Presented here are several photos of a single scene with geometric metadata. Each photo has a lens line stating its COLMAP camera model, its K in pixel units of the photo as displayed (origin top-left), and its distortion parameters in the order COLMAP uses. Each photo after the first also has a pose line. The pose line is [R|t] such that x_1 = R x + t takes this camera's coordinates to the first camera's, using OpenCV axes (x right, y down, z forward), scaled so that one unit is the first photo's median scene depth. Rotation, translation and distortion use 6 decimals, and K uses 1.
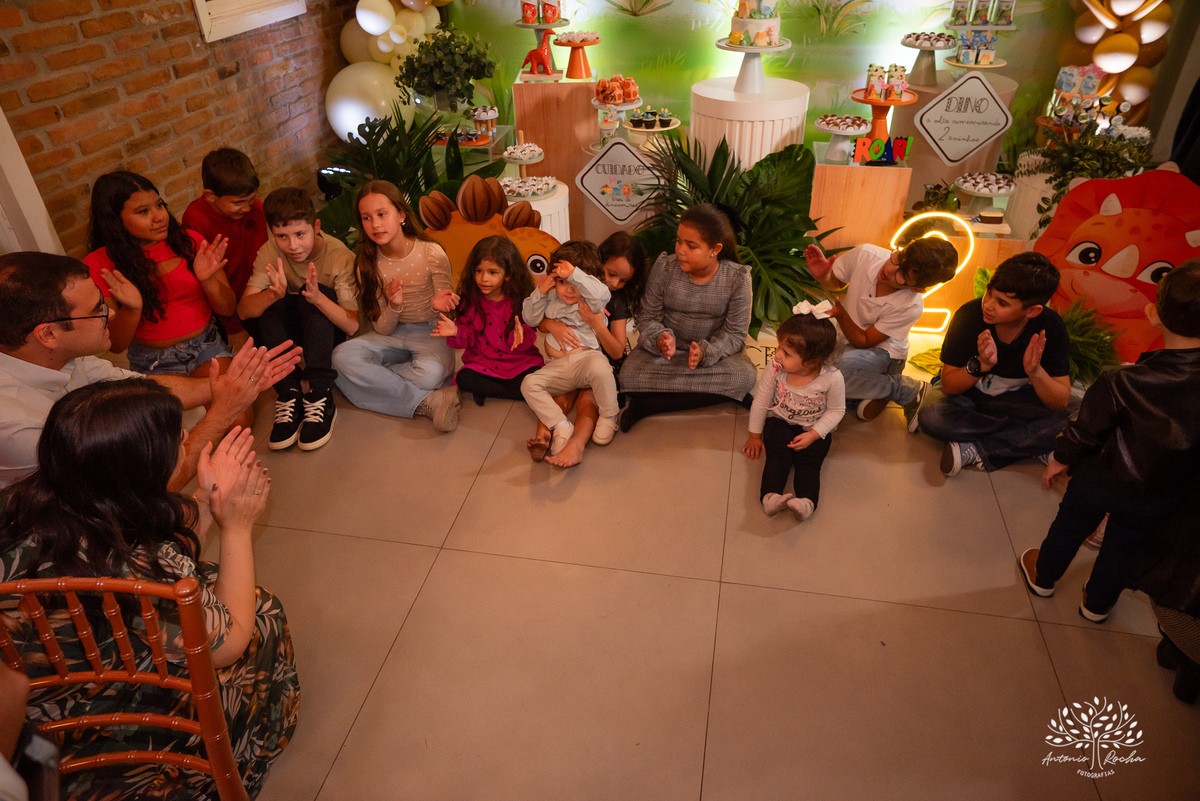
lens RADIAL K [[800.4, 0, 603.1], [0, 800.4, 387.4], [0, 0, 1]] dist [-0.044556, 0.080423]
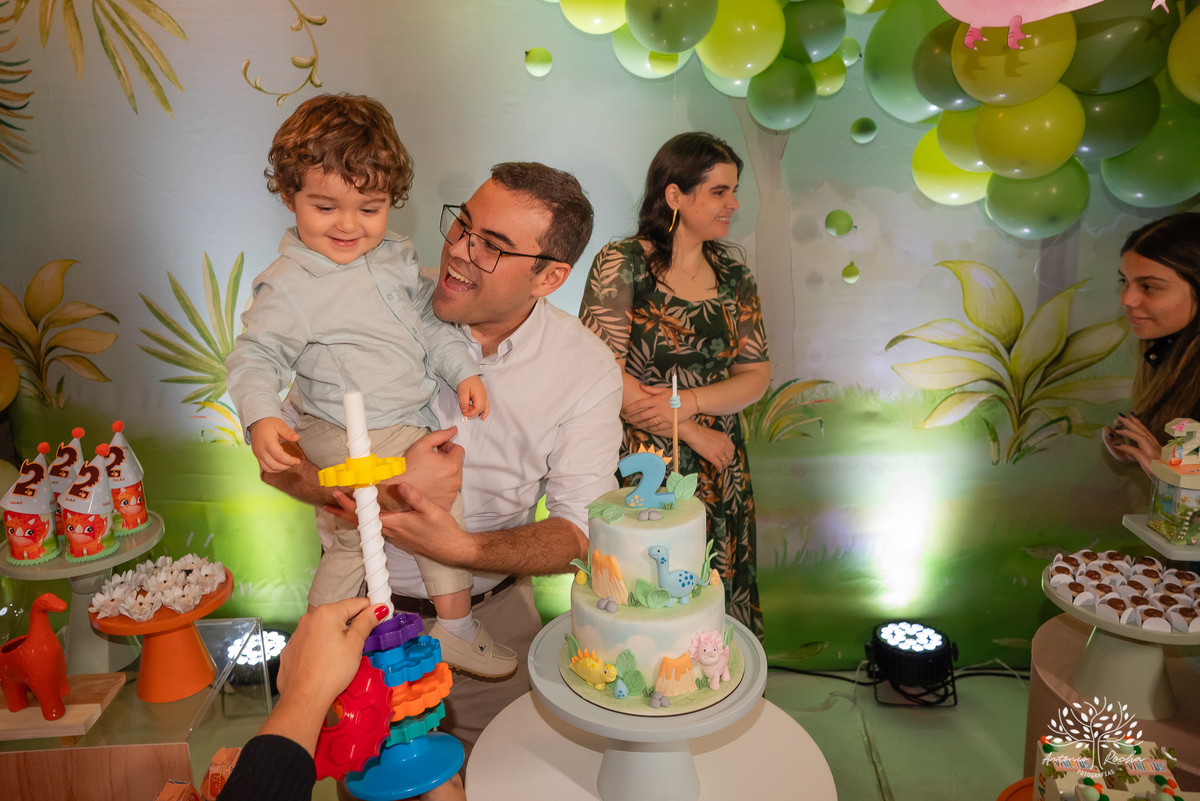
lens RADIAL K [[870.5, 0, 551.7], [0, 870.5, 348.5], [0, 0, 1]] dist [-0.053203, 0.090638]
pose [[0.990889, -0.042943, 0.127650, 0.111727], [0.085181, 0.933983, -0.347015, -0.425448], [-0.104321, 0.354726, 0.929132, 0.634071]]
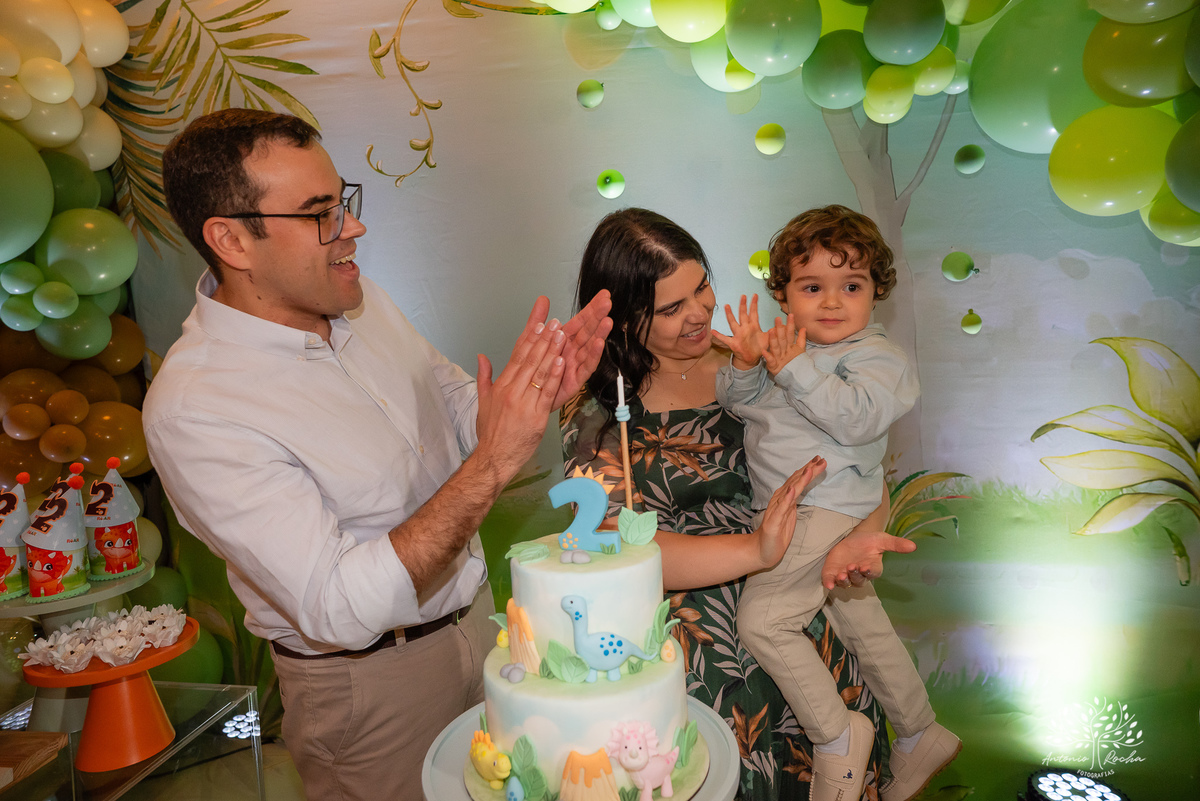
lens RADIAL K [[800.4, 0, 603.1], [0, 800.4, 387.4], [0, 0, 1]] dist [-0.044556, 0.080423]
pose [[0.998000, -0.009631, -0.062472, 0.207536], [-0.019766, 0.891212, -0.453156, -0.416987], [0.060040, 0.453485, 0.889239, 0.728054]]
